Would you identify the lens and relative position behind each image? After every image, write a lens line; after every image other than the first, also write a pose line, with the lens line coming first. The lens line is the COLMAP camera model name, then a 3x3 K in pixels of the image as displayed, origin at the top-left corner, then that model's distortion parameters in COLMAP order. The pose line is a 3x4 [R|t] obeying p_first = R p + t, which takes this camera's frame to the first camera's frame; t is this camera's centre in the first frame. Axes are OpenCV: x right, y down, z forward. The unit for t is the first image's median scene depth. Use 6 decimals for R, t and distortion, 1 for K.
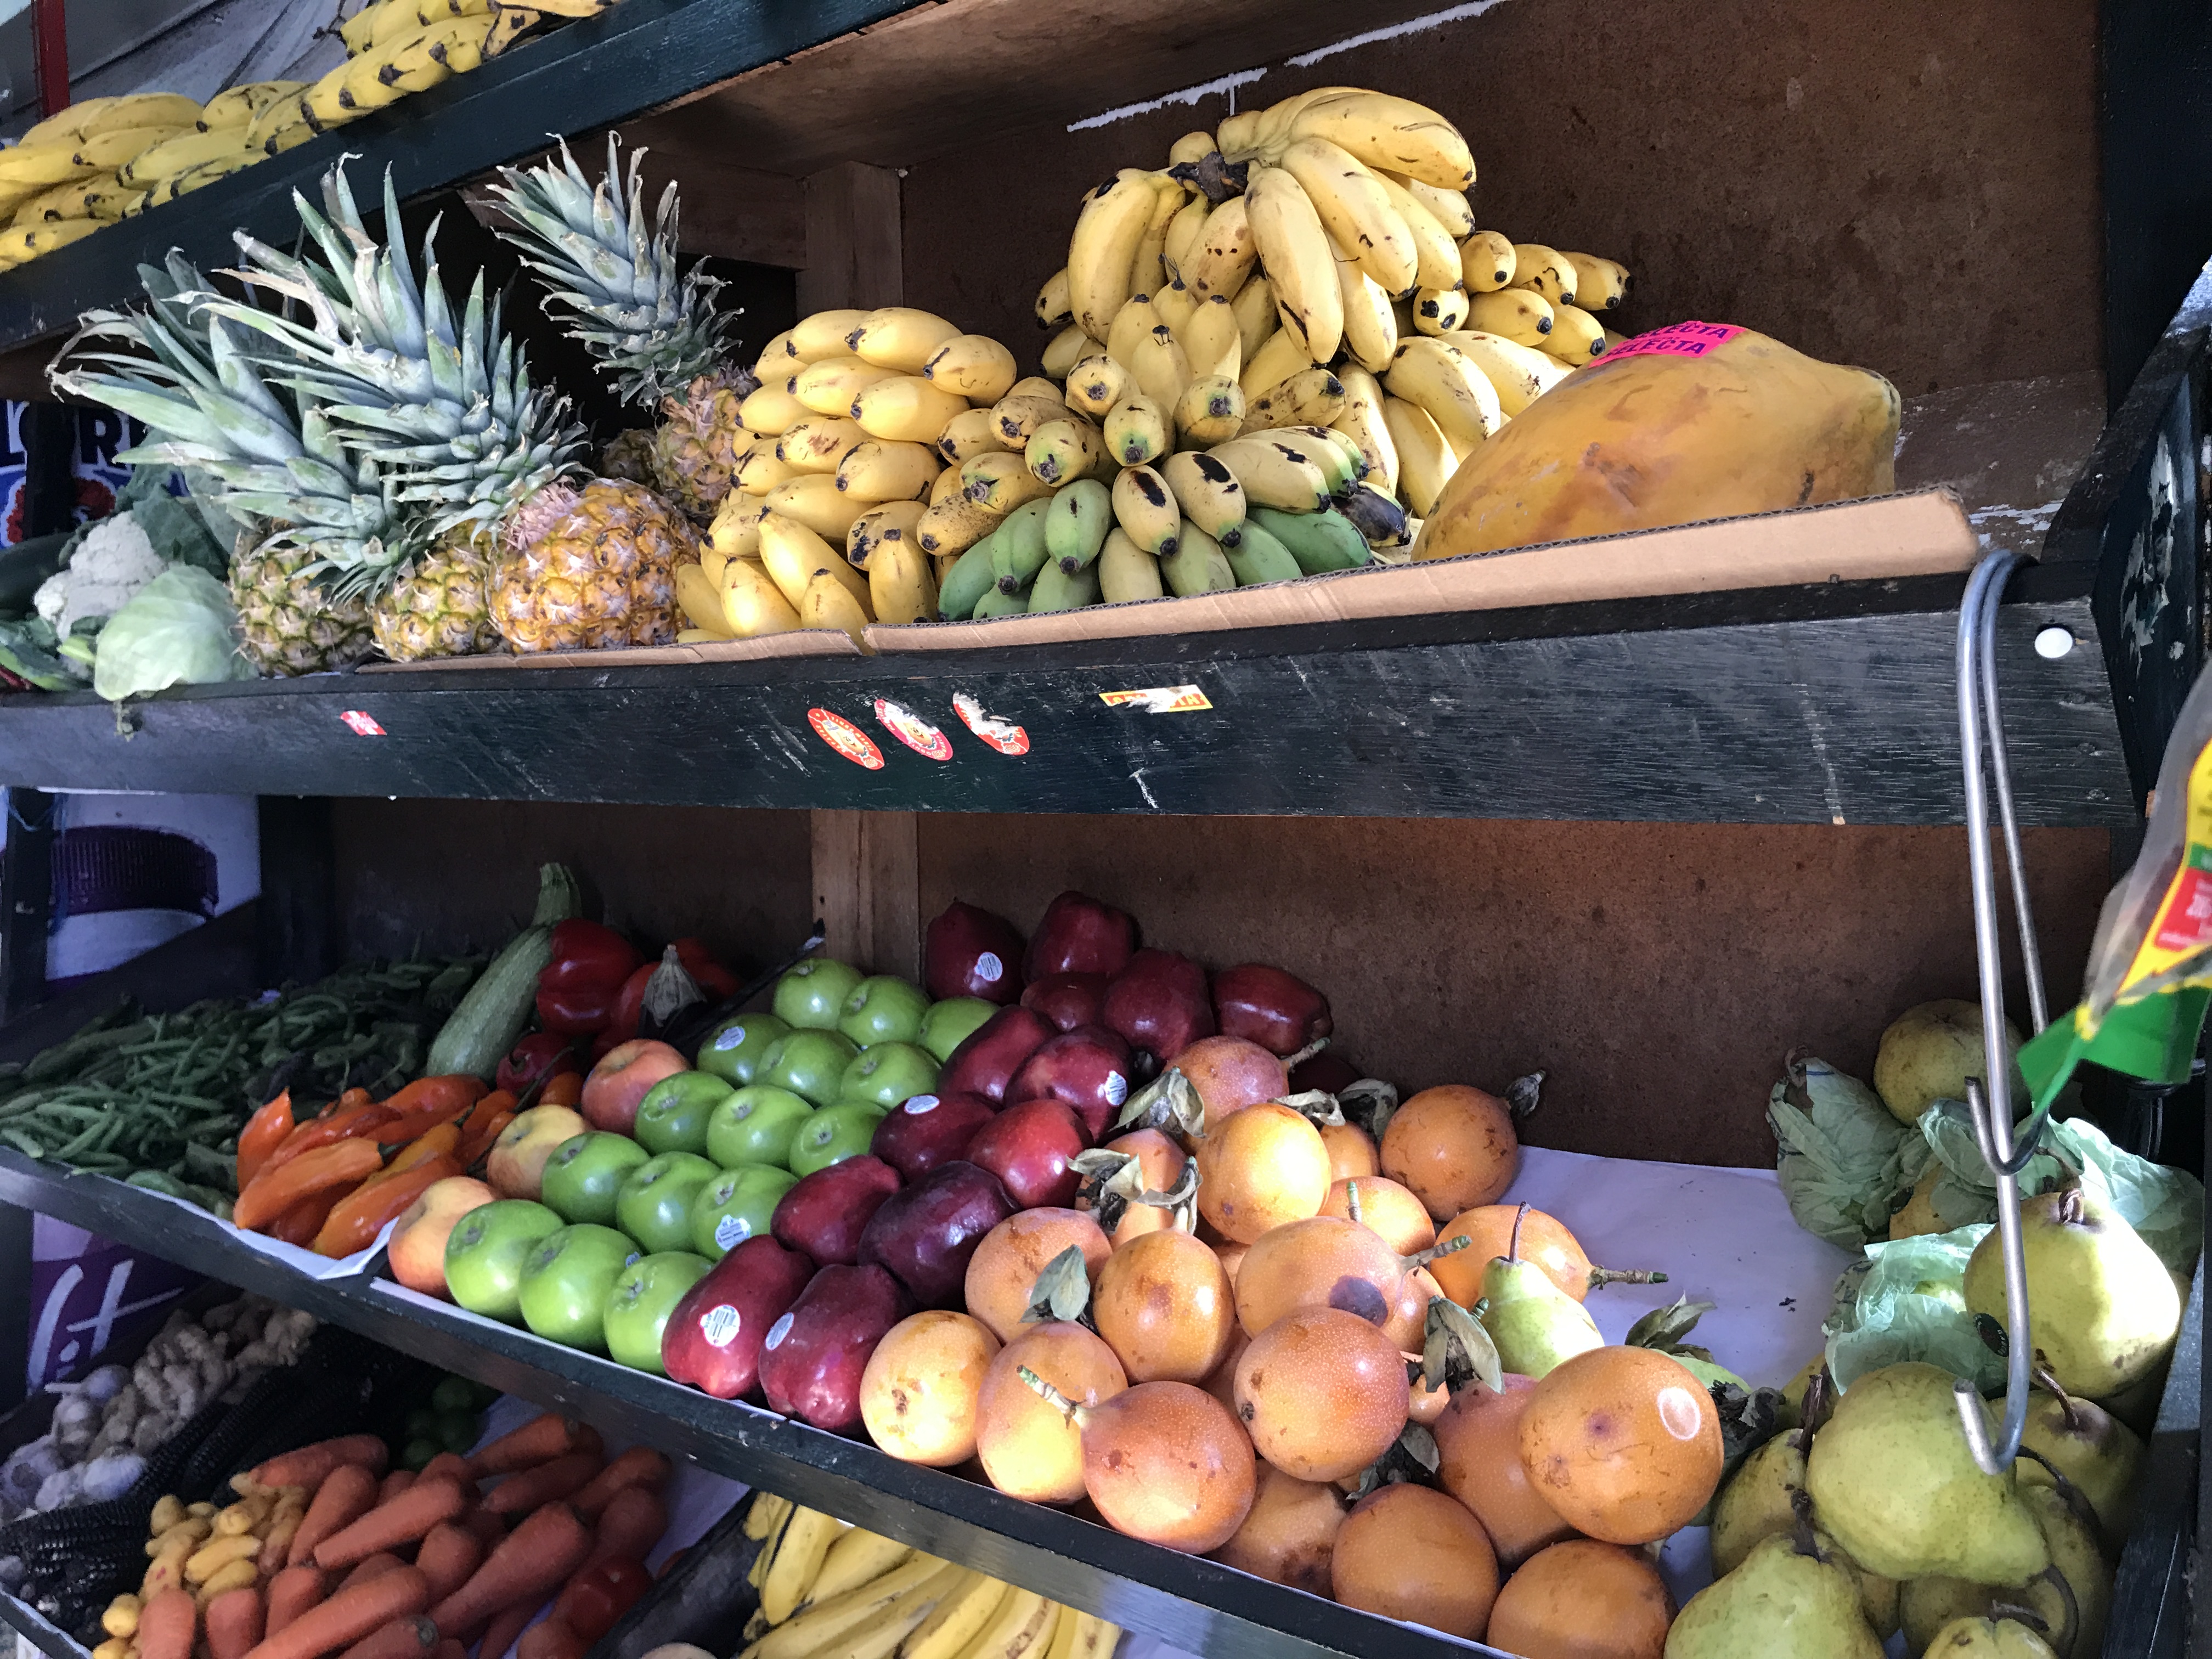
lens RADIAL K [[1825.9, 0, 1112.8], [0, 1825.9, 833.8], [0, 0, 1]] dist [0.005375, 0.020917]
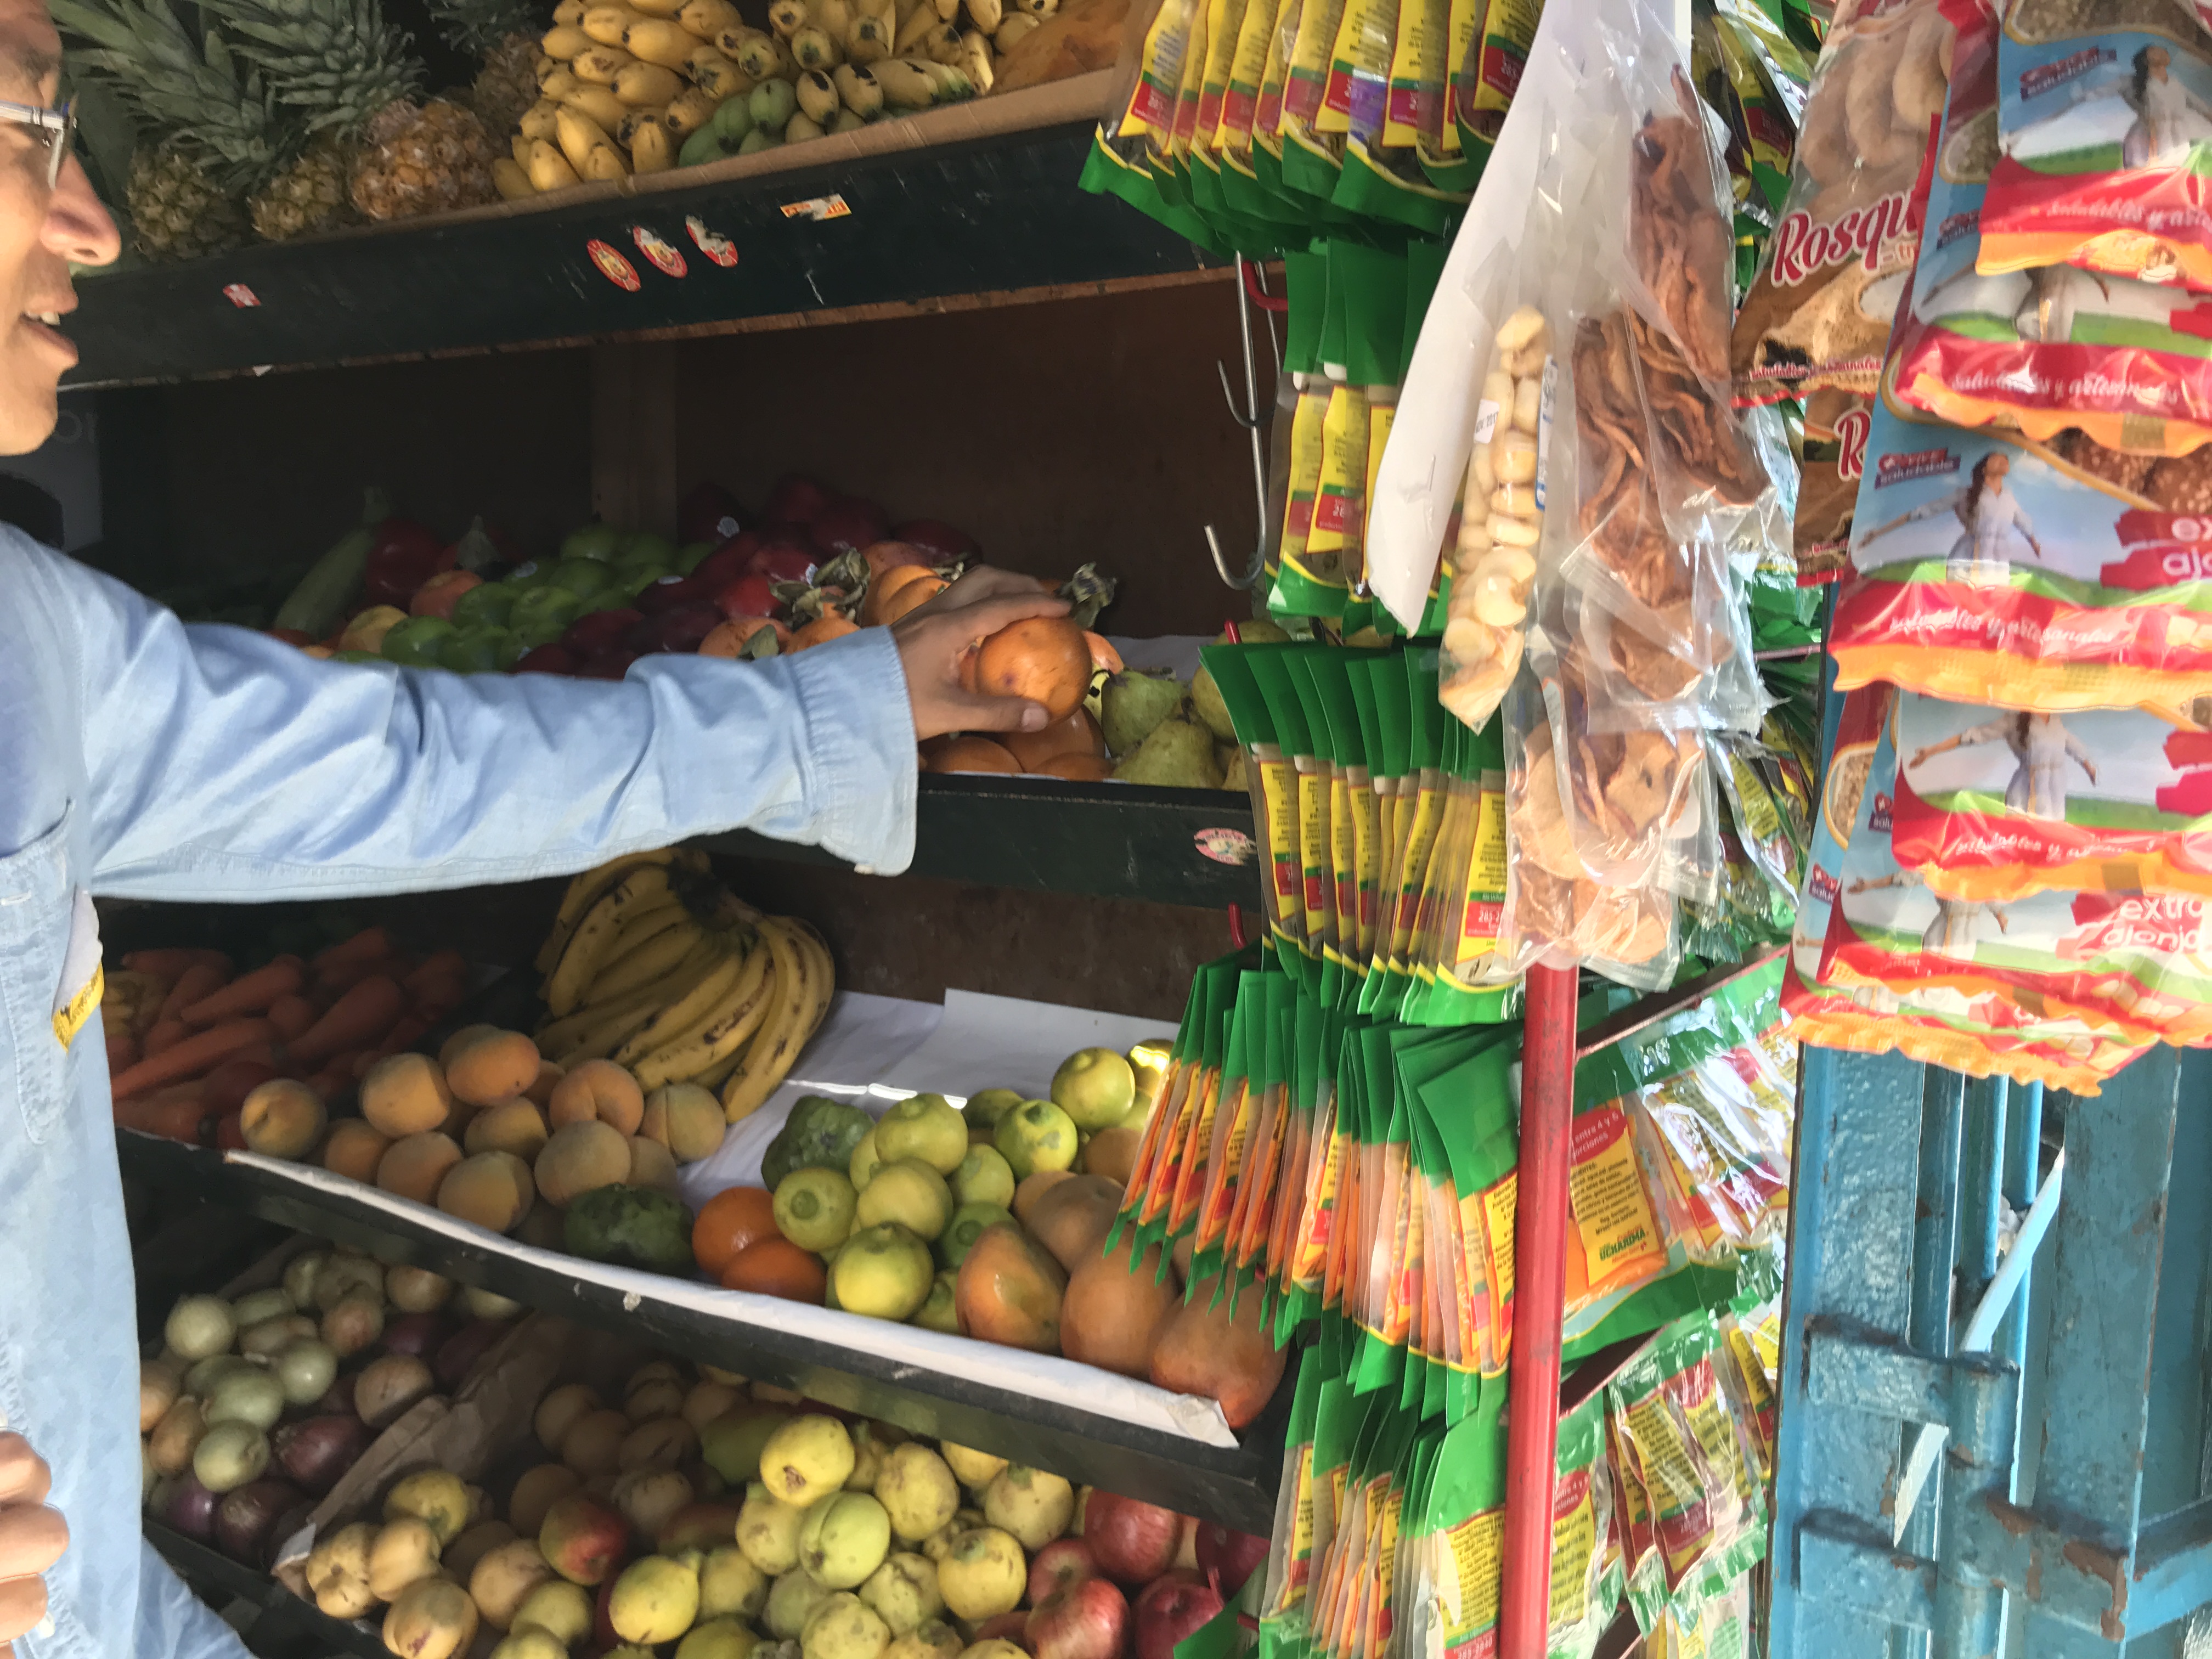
lens RADIAL K [[1825.9, 0, 1097.6], [0, 1825.9, 819.0], [0, 0, 1]] dist [0.005375, 0.020917]
pose [[0.994288, 0.022800, 0.104262, 0.082767], [-0.028685, 0.998058, 0.055297, 0.261761], [-0.102799, -0.057972, 0.993011, -0.452444]]
